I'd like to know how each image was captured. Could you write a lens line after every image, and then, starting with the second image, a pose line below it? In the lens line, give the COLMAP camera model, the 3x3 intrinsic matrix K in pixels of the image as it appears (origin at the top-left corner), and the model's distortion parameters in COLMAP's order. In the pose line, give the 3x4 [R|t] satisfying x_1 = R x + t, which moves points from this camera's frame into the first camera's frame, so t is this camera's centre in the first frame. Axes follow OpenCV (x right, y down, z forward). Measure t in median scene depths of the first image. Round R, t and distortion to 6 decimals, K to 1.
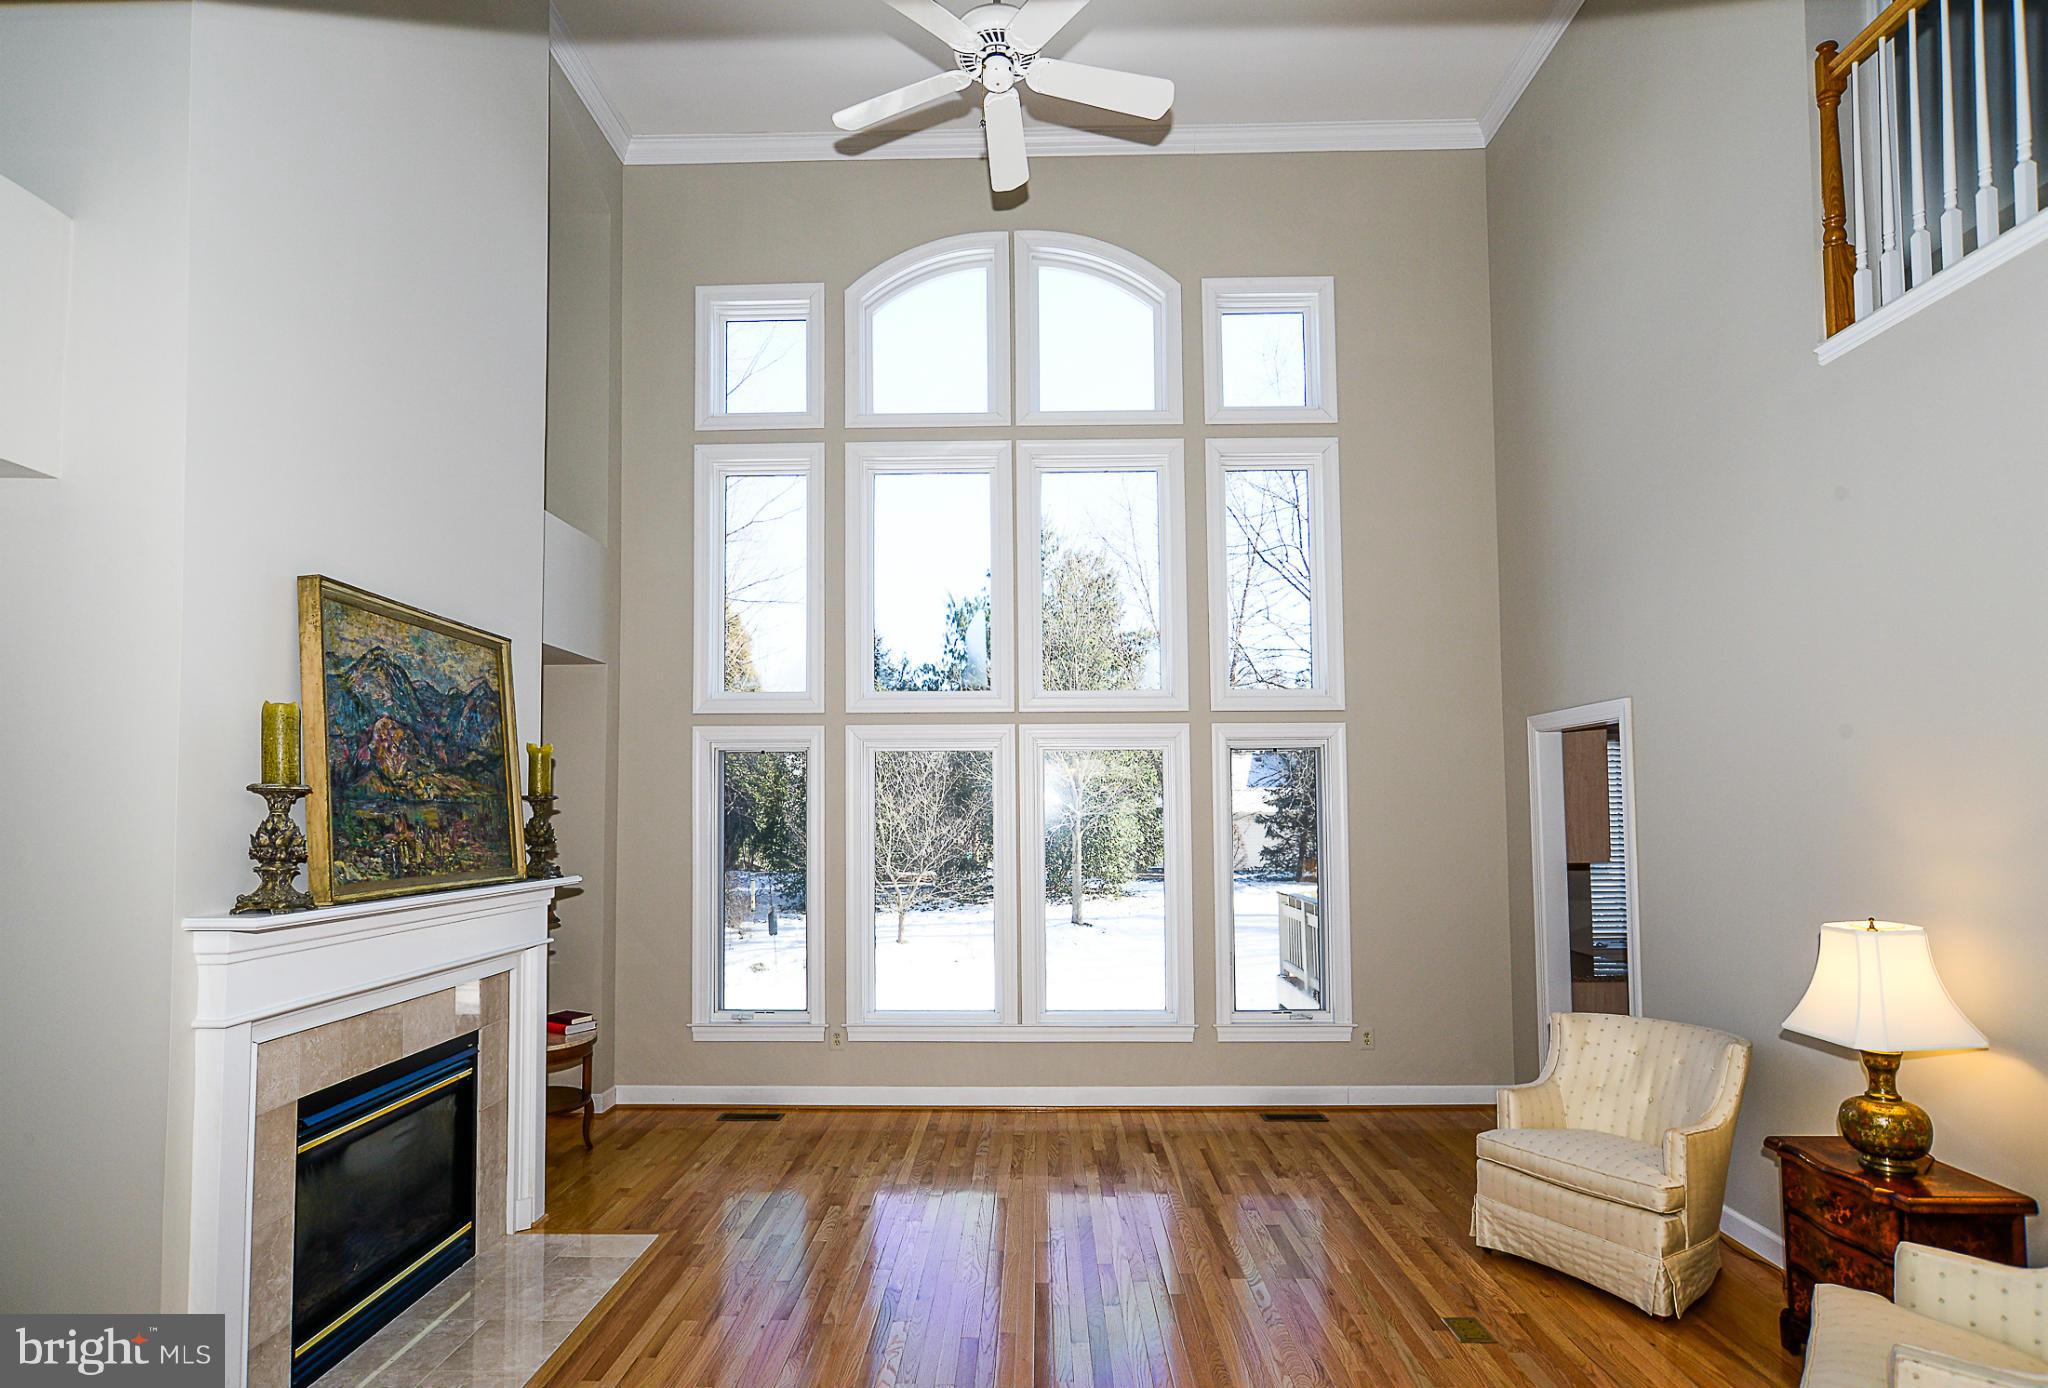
lens RADIAL K [[1042.1, 0, 1018.0], [0, 1042.1, 774.3], [0, 0, 1]] dist [-0.012222, 0.000987]
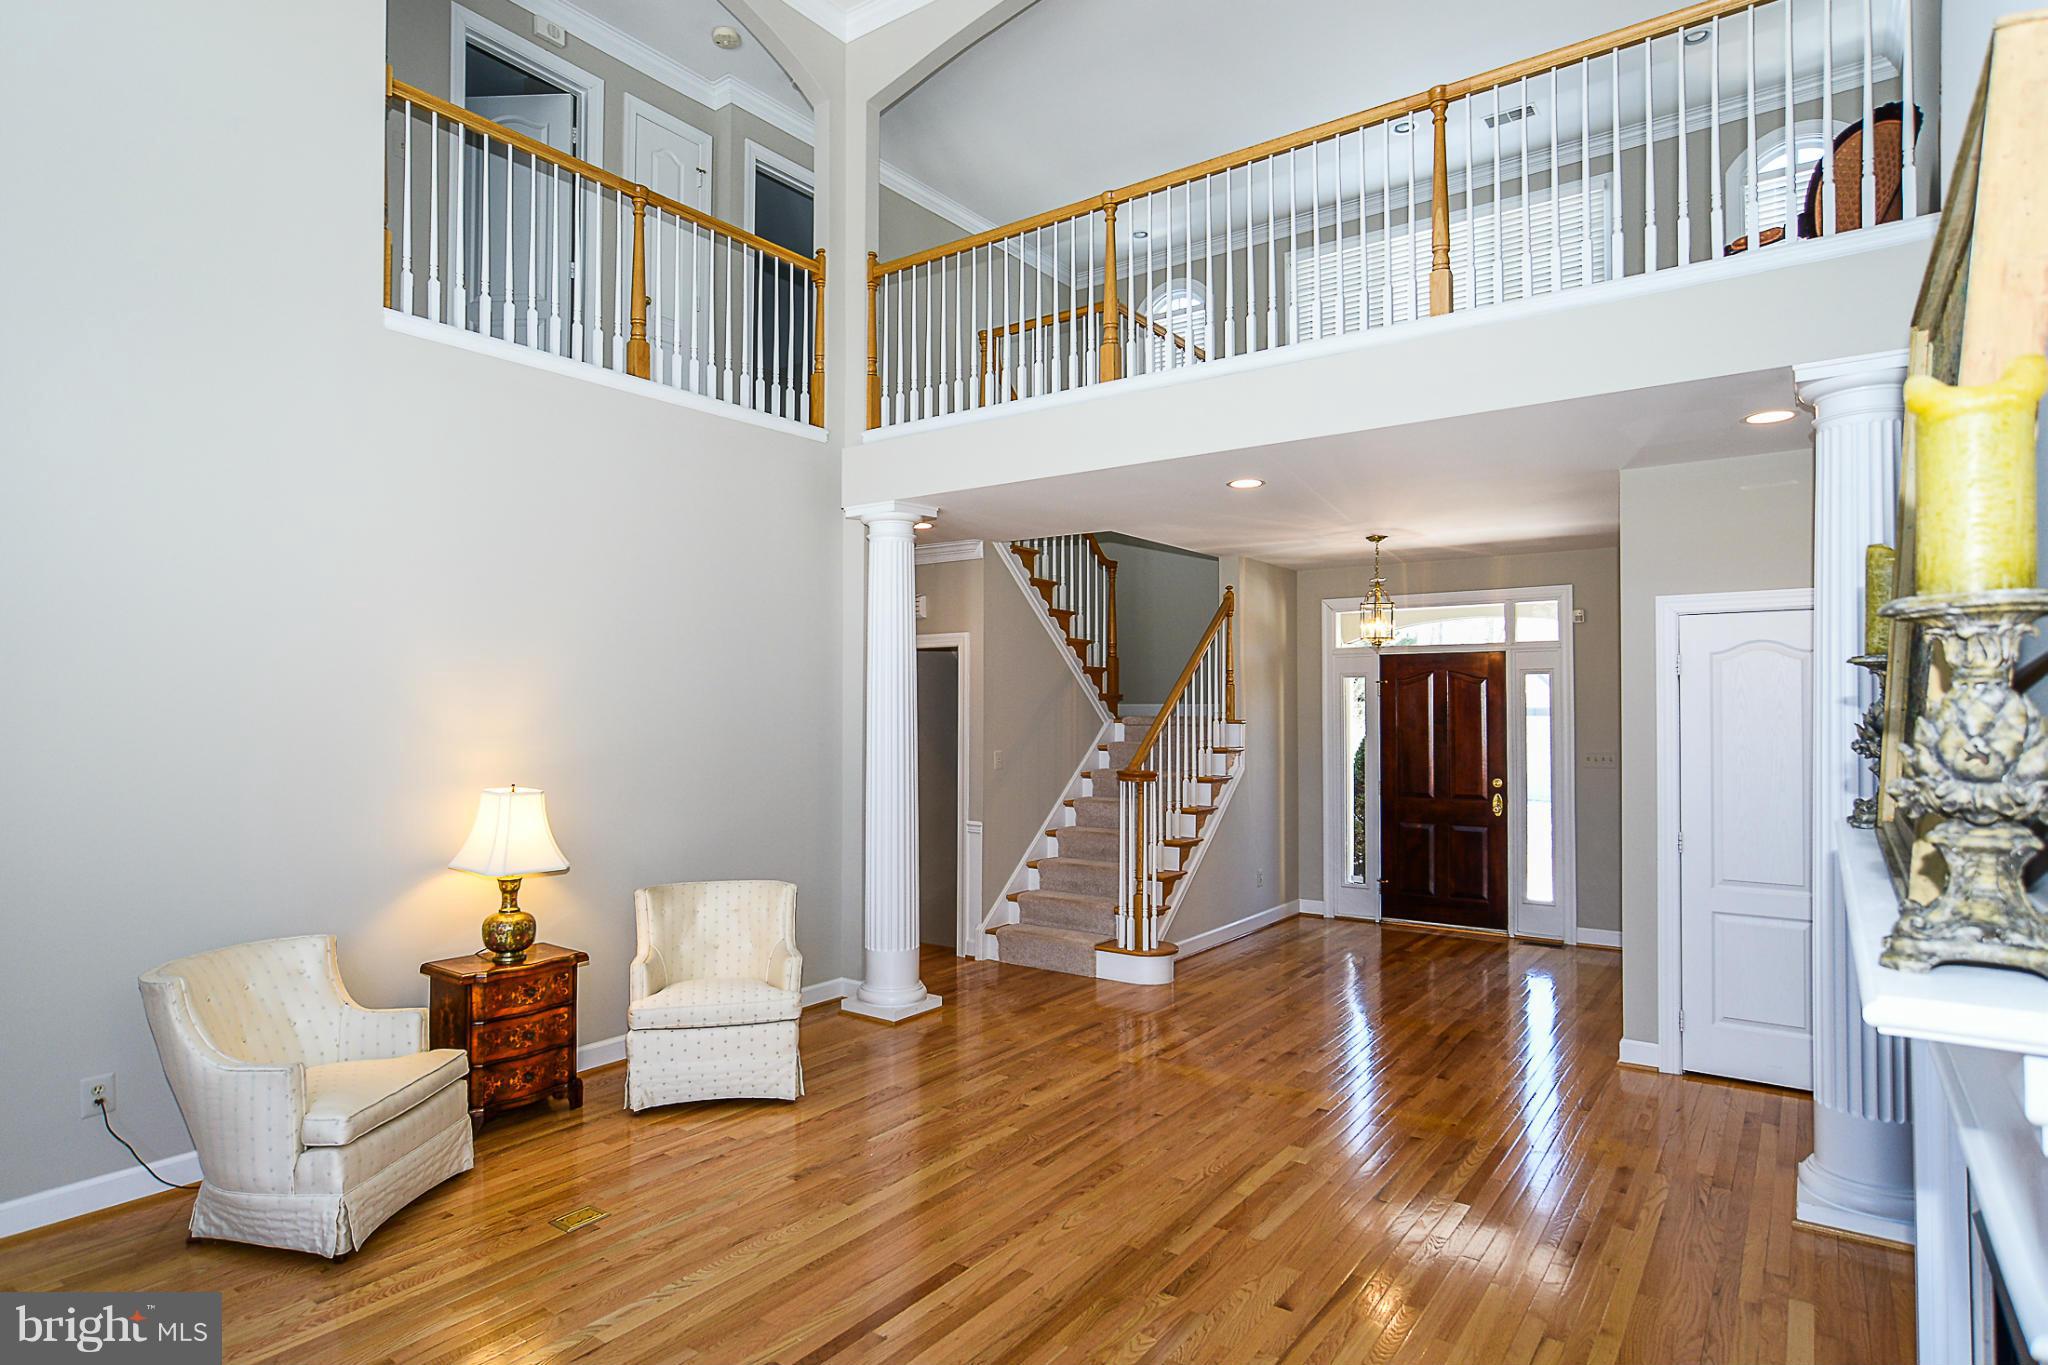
lens RADIAL K [[1112.4, 0, 1028.1], [0, 1112.4, 694.6], [0, 0, 1]] dist [-0.029928, -0.001720]
pose [[-0.824004, 0.012776, 0.566440, -0.475999], [-0.017690, 0.998678, -0.048260, 0.065189], [-0.566308, -0.049787, -0.822689, 1.467673]]
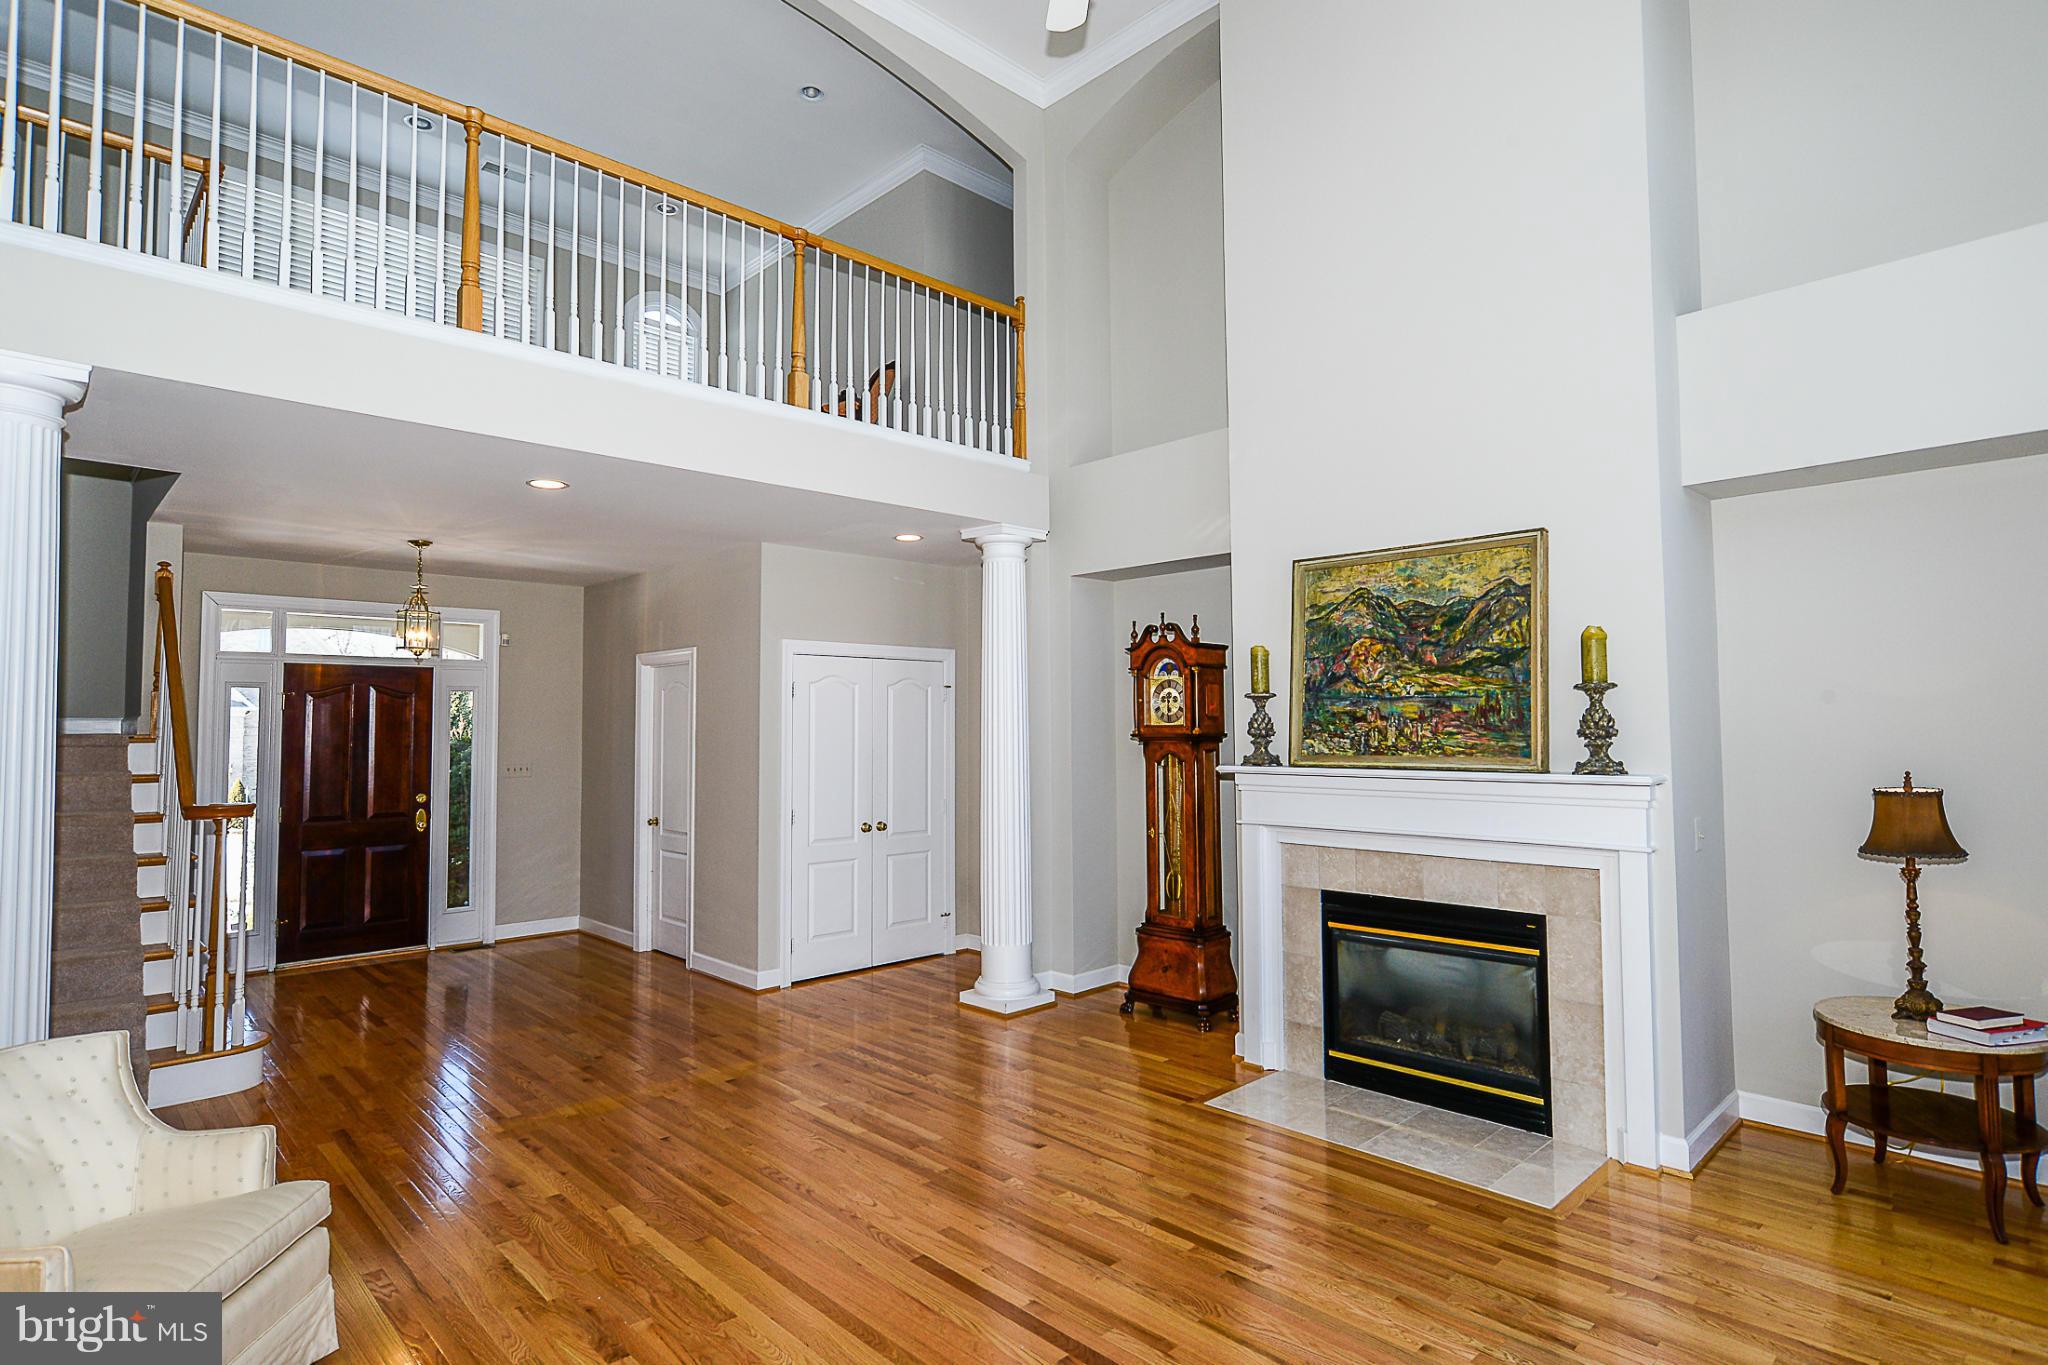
lens RADIAL K [[1055.5, 0, 1008.6], [0, 1055.5, 679.3], [0, 0, 1]] dist [-0.007098, 0.000585]
pose [[-0.712279, -0.022341, -0.701541, 0.619120], [0.036727, 0.996938, -0.069038, 0.069132], [0.700935, -0.074940, -0.709277, 1.450334]]
